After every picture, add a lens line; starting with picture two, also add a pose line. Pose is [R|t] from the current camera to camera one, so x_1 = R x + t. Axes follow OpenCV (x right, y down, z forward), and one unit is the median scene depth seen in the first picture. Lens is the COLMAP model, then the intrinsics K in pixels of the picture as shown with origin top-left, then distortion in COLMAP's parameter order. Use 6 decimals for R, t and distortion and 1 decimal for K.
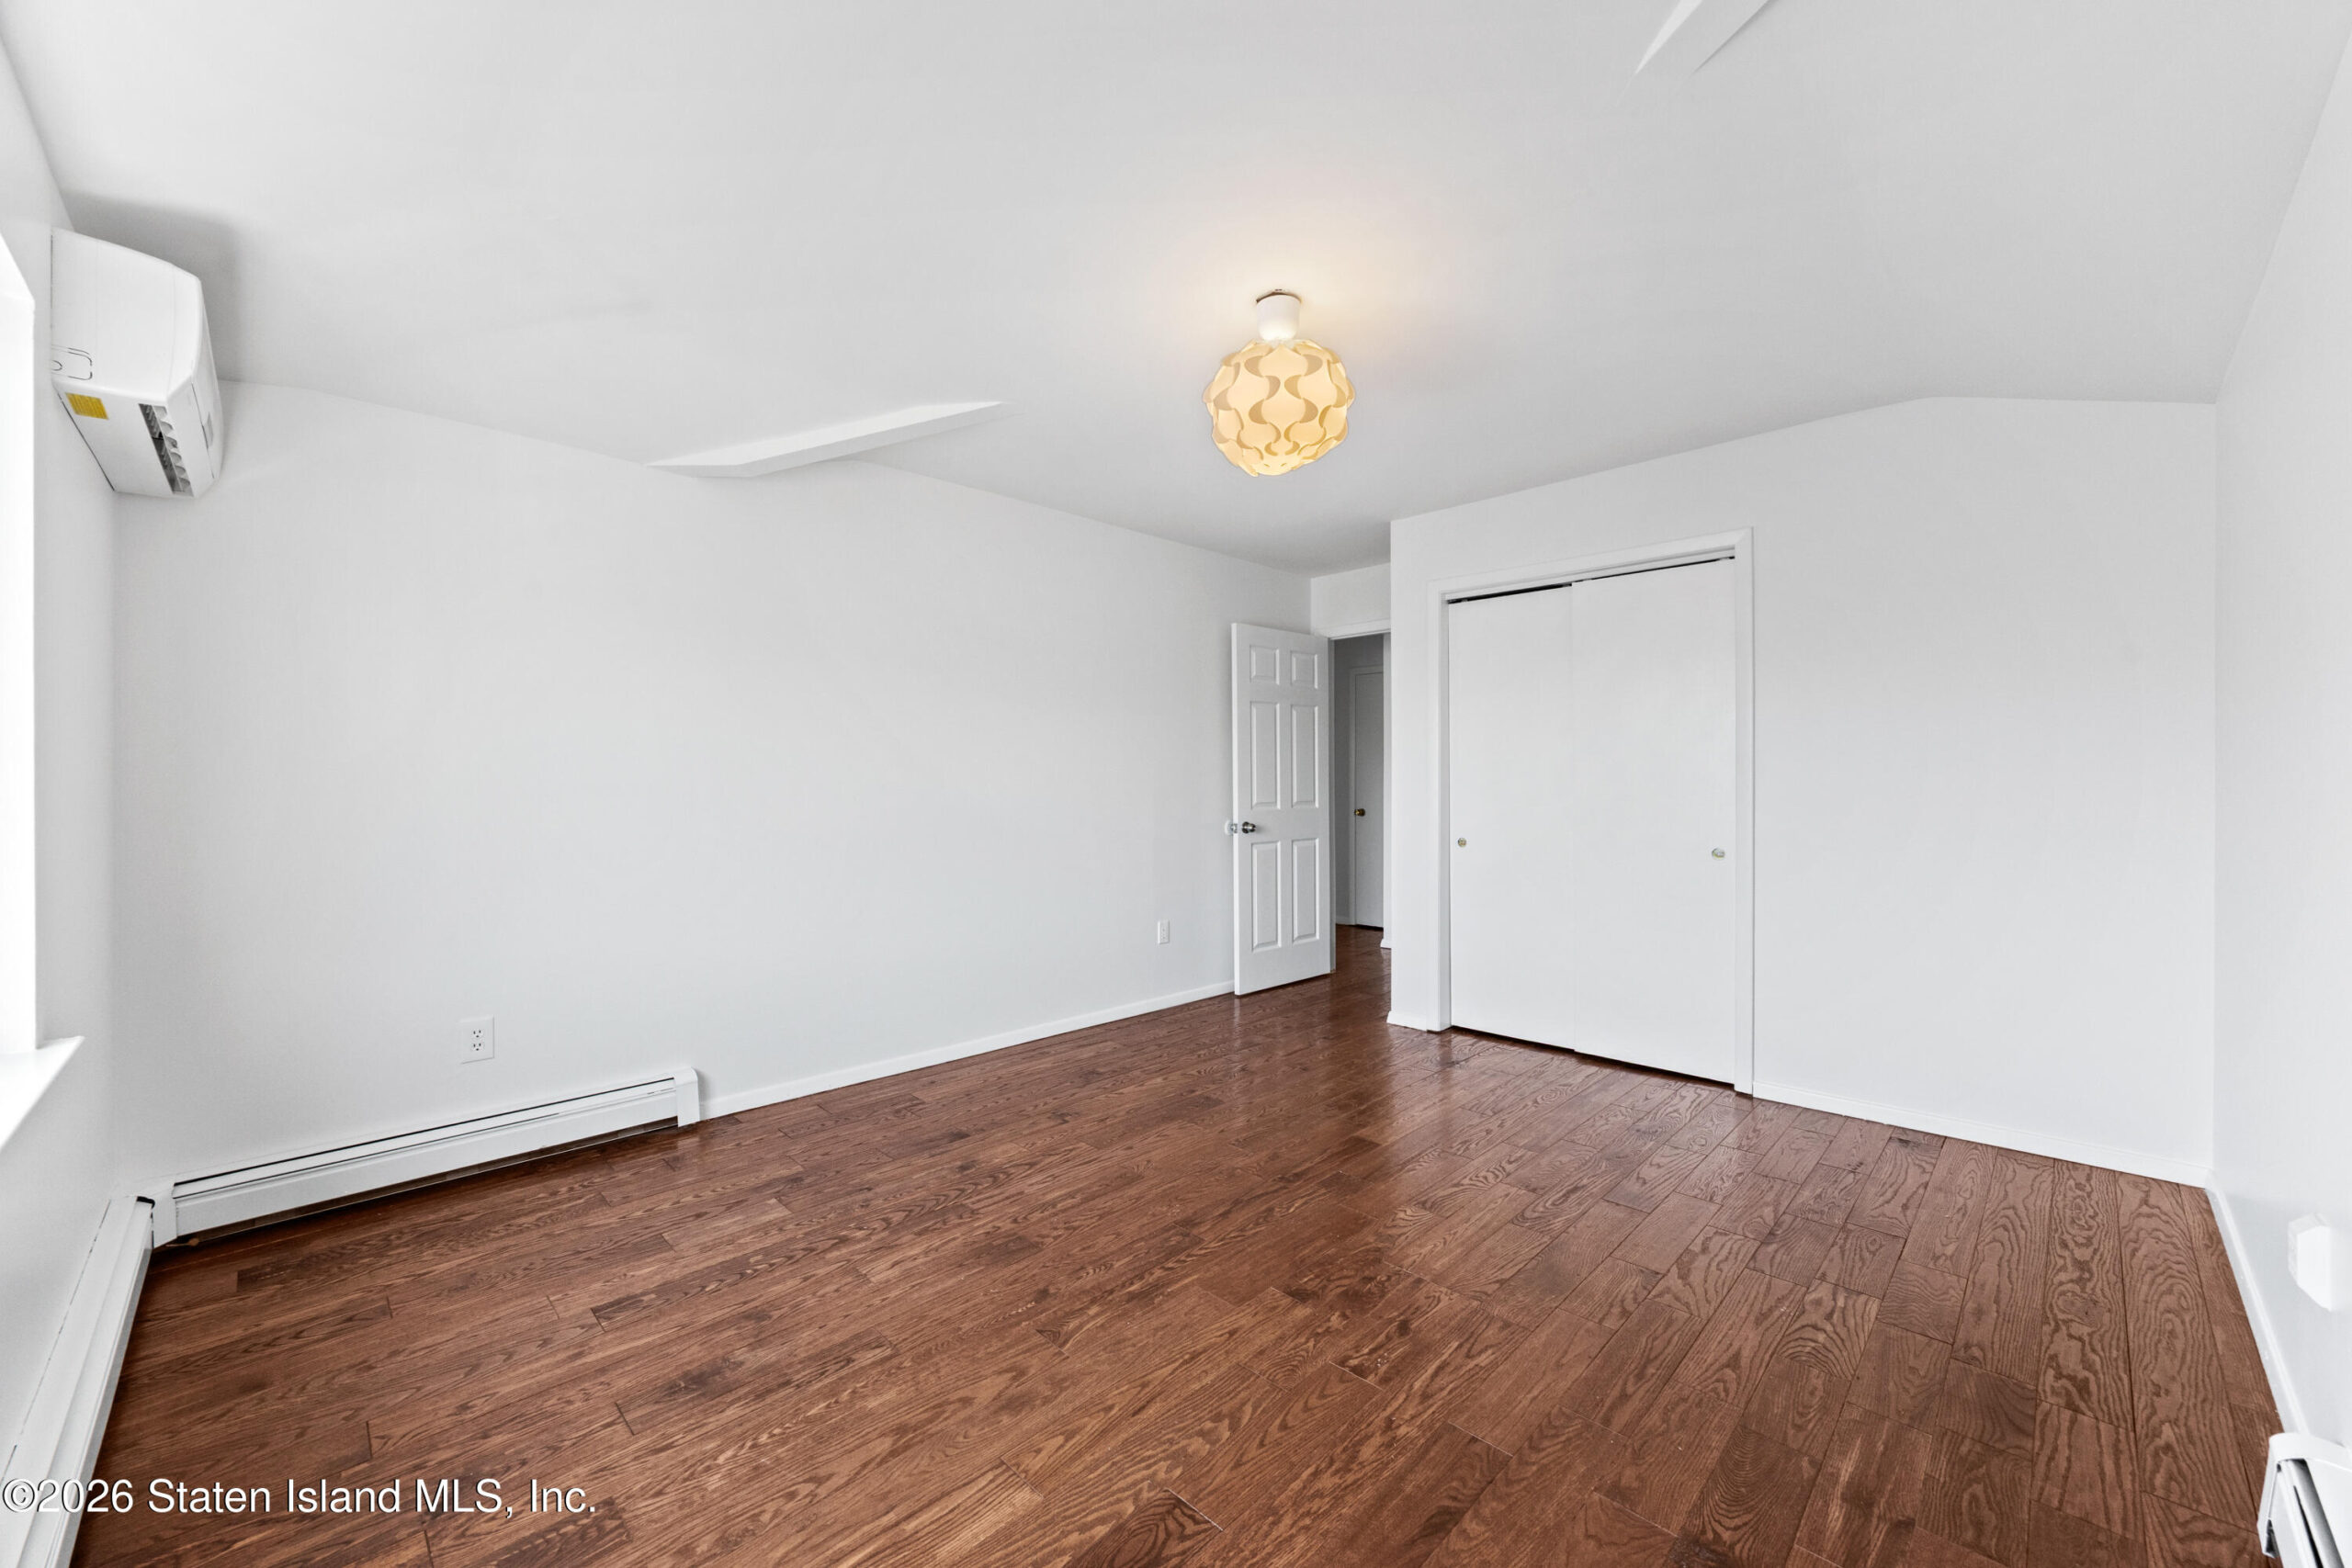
lens RADIAL K [[902.9, 0, 1173.5], [0, 902.9, 783.6], [0, 0, 1]] dist [-0.003348, 0.000271]
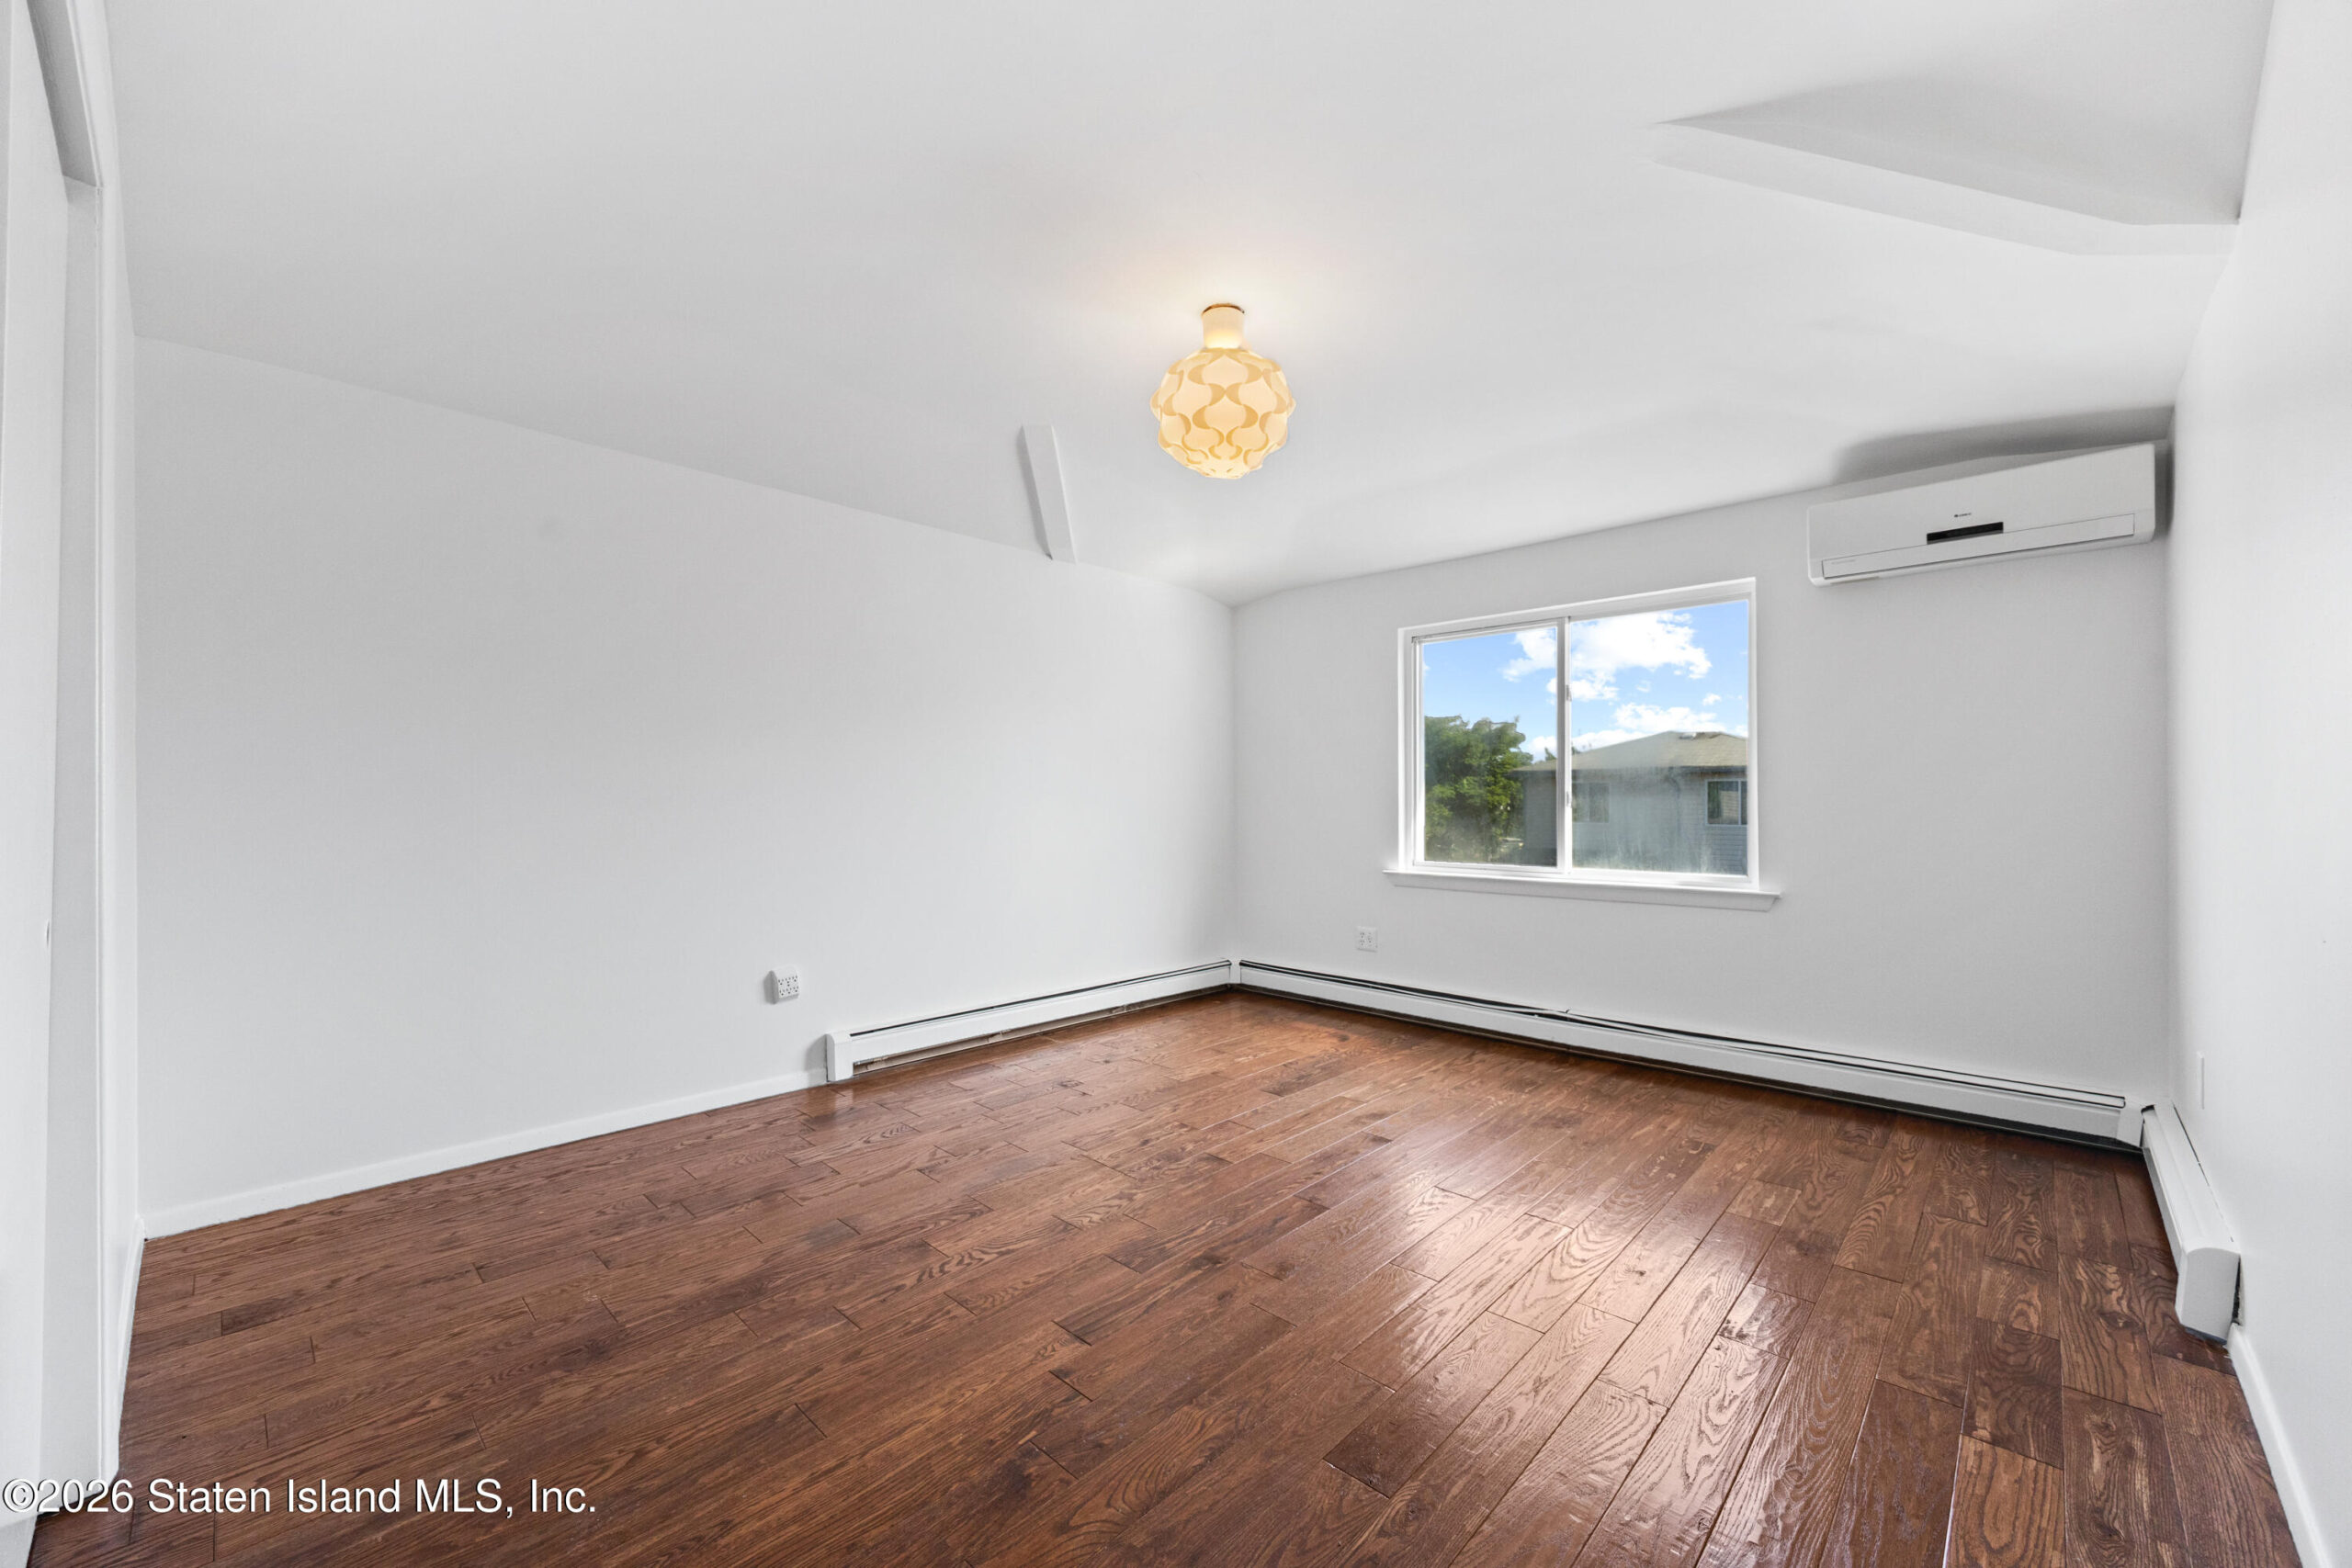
lens RADIAL K [[902.9, 0, 1179.2], [0, 902.9, 790.8], [0, 0, 1]] dist [-0.003348, 0.000271]
pose [[-0.999614, 0.002329, -0.027678, 0.221876], [0.002474, 0.999983, -0.005200, 0.033753], [0.027665, -0.005267, -0.999603, 2.302018]]
